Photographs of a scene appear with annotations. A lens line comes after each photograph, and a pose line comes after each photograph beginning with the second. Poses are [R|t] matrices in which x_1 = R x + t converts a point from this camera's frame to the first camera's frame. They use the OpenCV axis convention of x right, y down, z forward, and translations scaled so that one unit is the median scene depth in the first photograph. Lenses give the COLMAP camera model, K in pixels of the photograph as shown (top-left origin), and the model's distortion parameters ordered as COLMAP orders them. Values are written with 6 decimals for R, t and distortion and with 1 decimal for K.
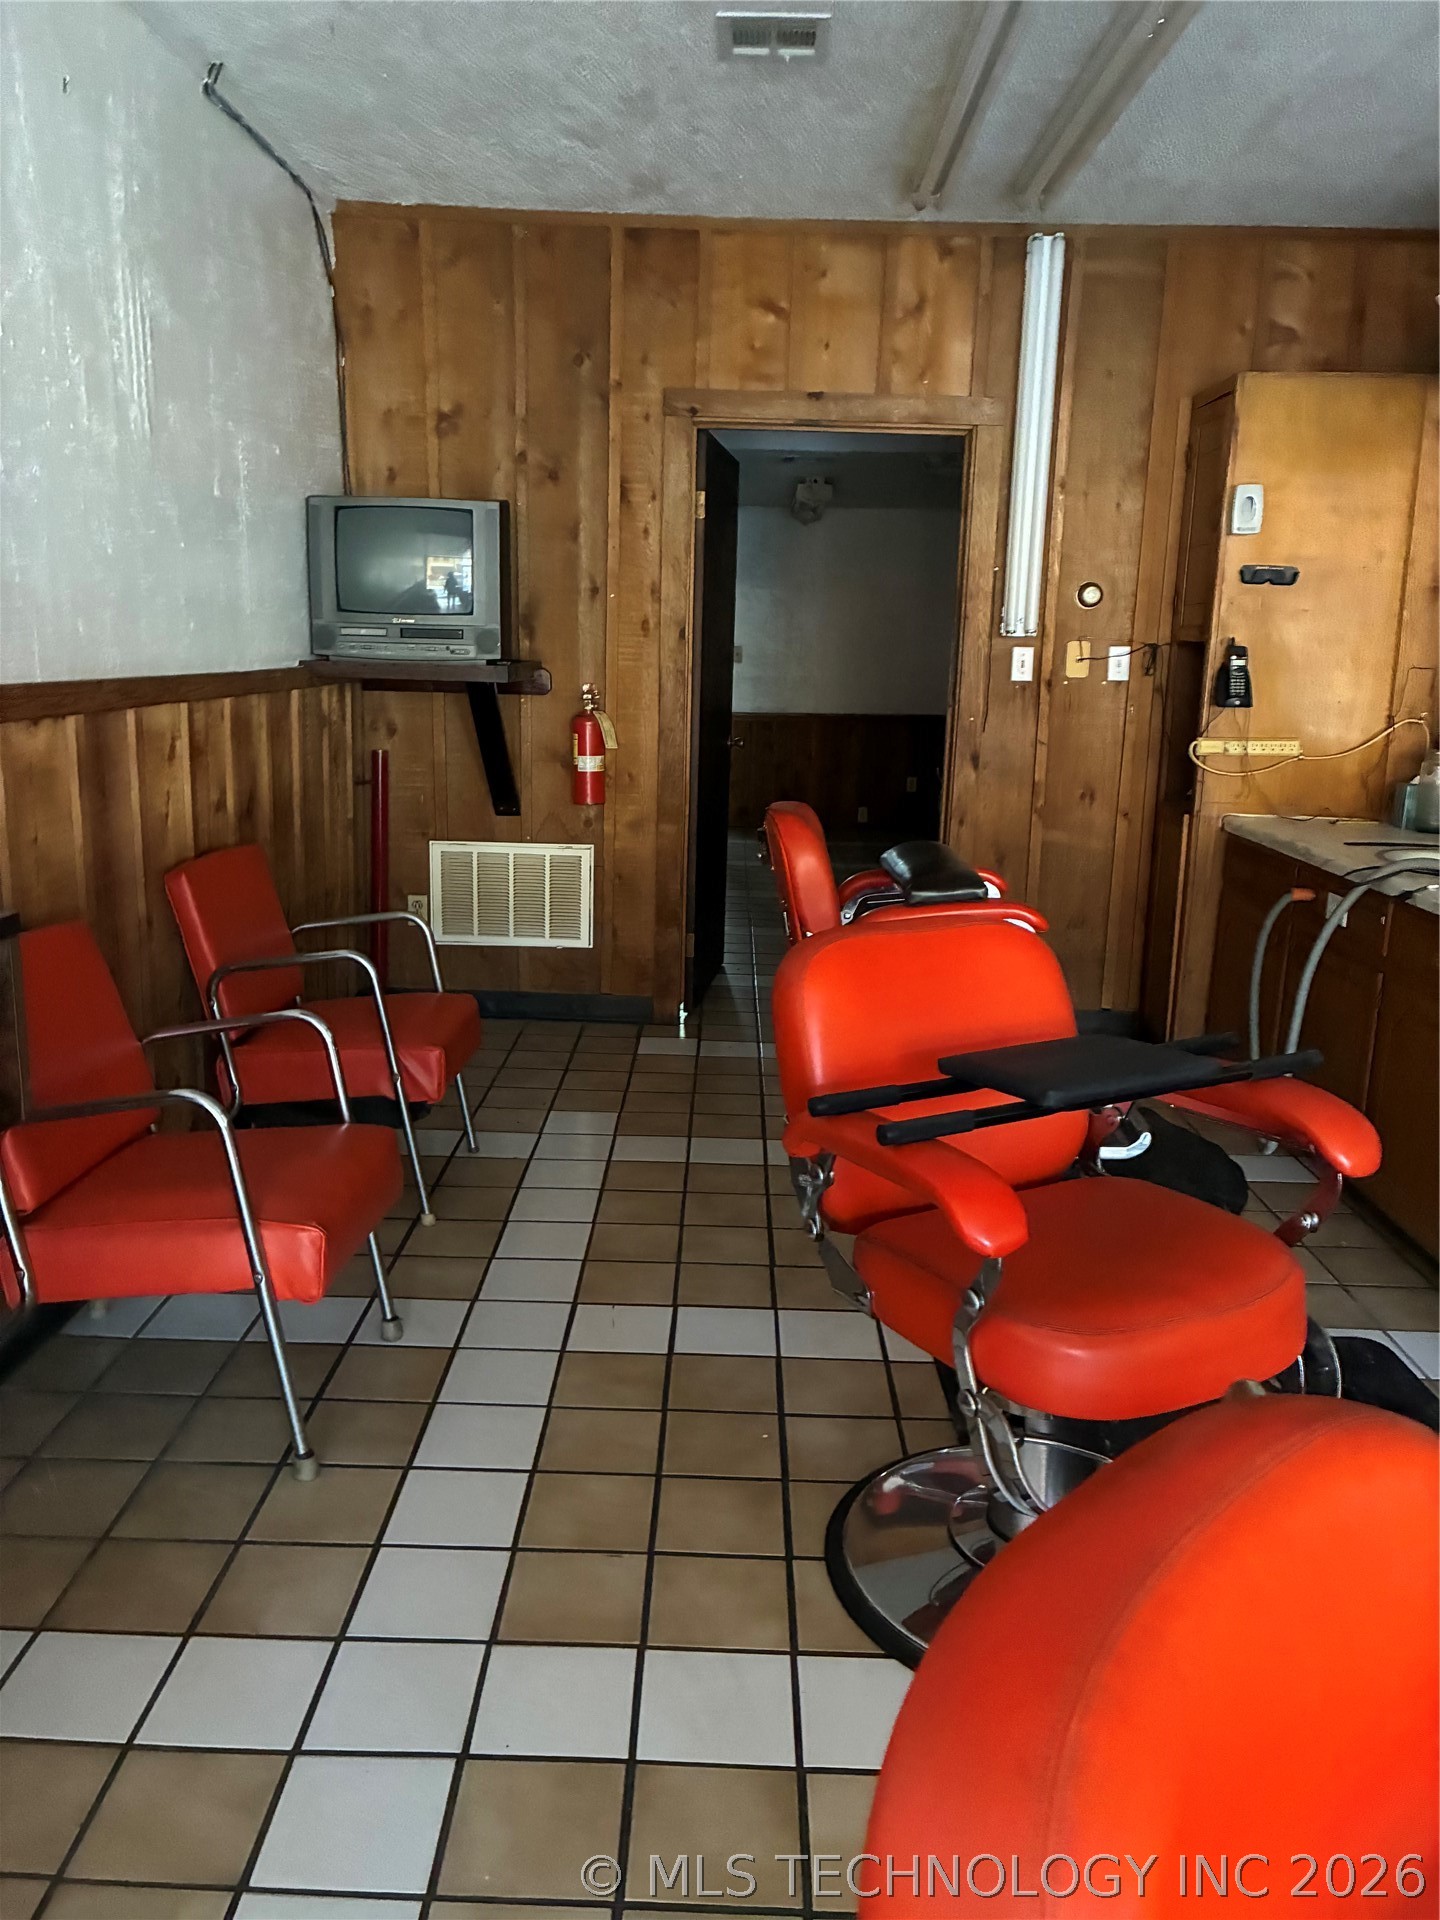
lens RADIAL K [[1467.8, 0, 707.6], [0, 1467.8, 964.4], [0, 0, 1]] dist [0.036906, -0.011252]
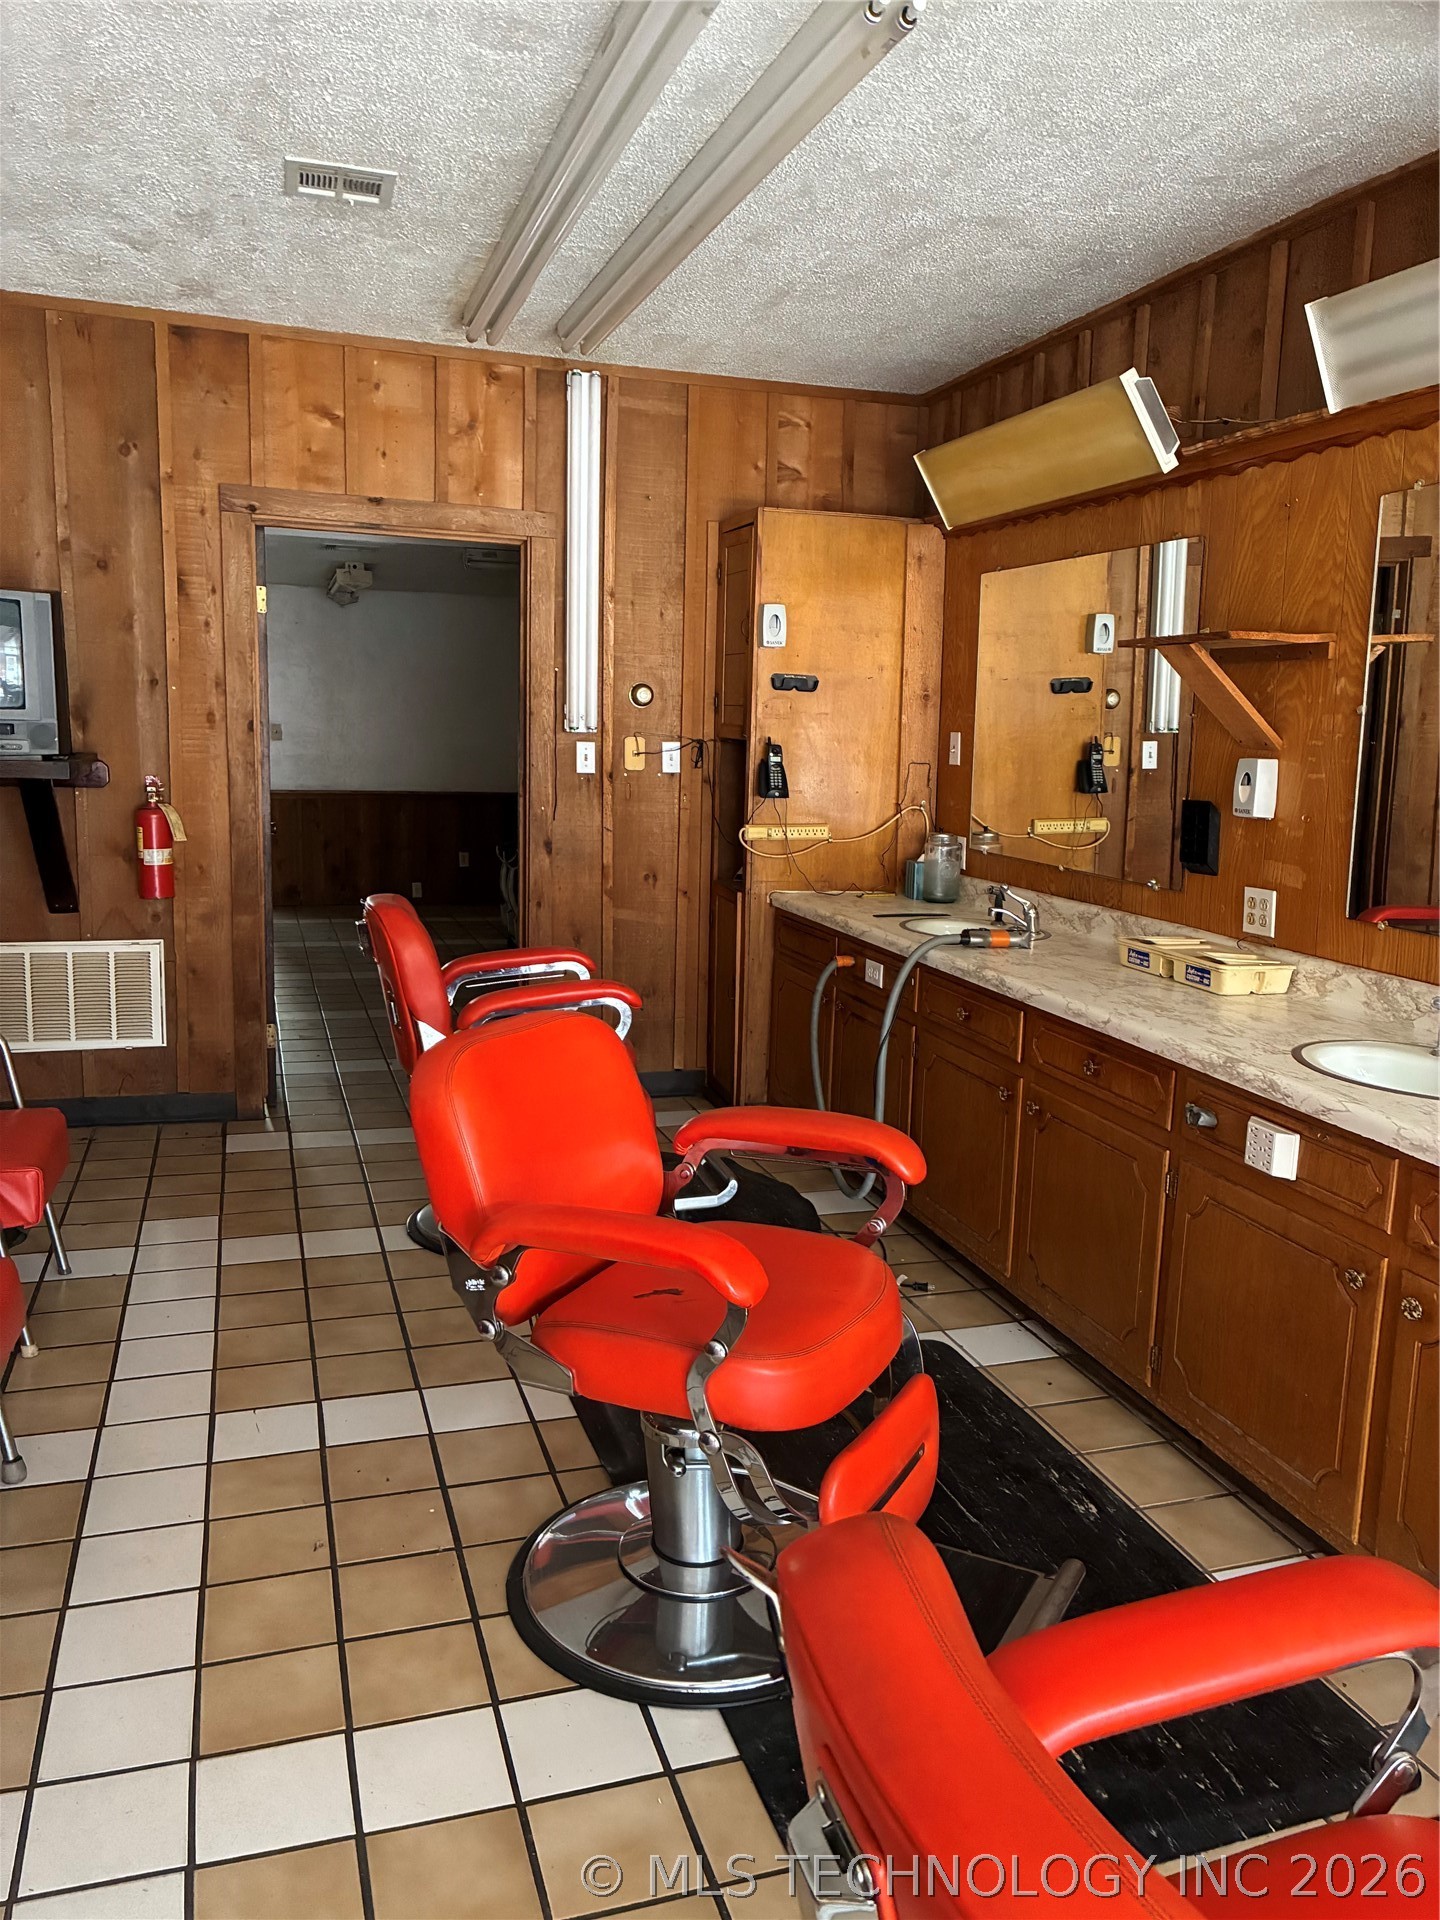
lens RADIAL K [[1461.8, 0, 728.1], [0, 1461.8, 966.2], [0, 0, 1]] dist [0.075419, -0.085154]
pose [[0.944905, -0.049557, 0.323571, -0.045693], [0.063112, 0.997508, -0.031526, -0.011213], [-0.321202, 0.050211, 0.945679, -0.044989]]
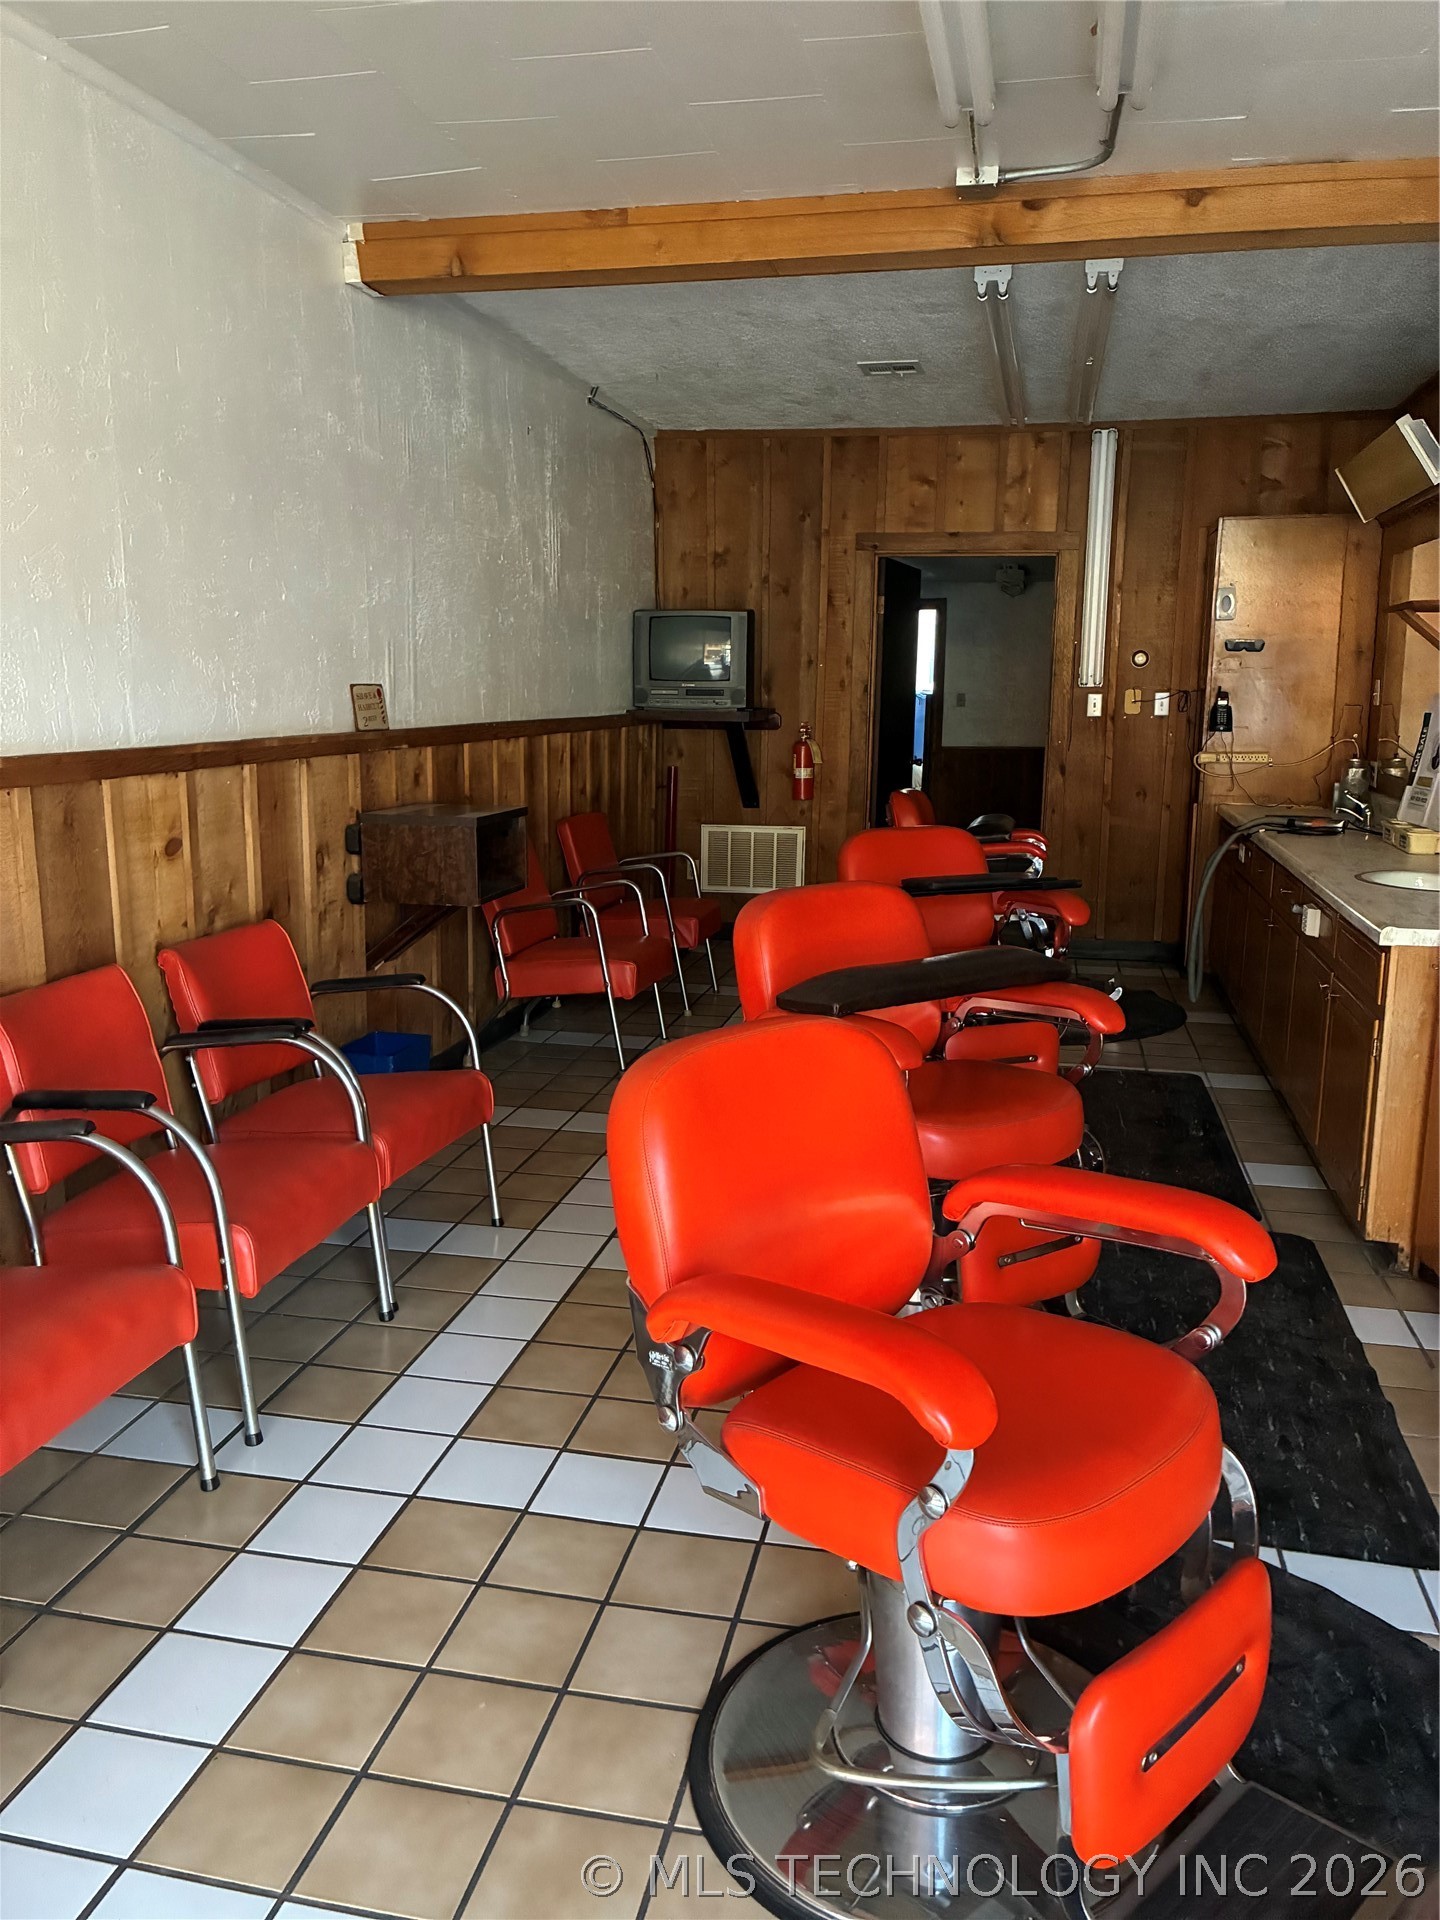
lens RADIAL K [[1467.8, 0, 707.6], [0, 1467.8, 964.4], [0, 0, 1]] dist [0.036906, -0.011252]
pose [[0.980251, 0.021321, -0.196606, 0.136554], [-0.027417, 0.999222, -0.028337, 0.118172], [0.195849, 0.033168, 0.980073, -0.562794]]
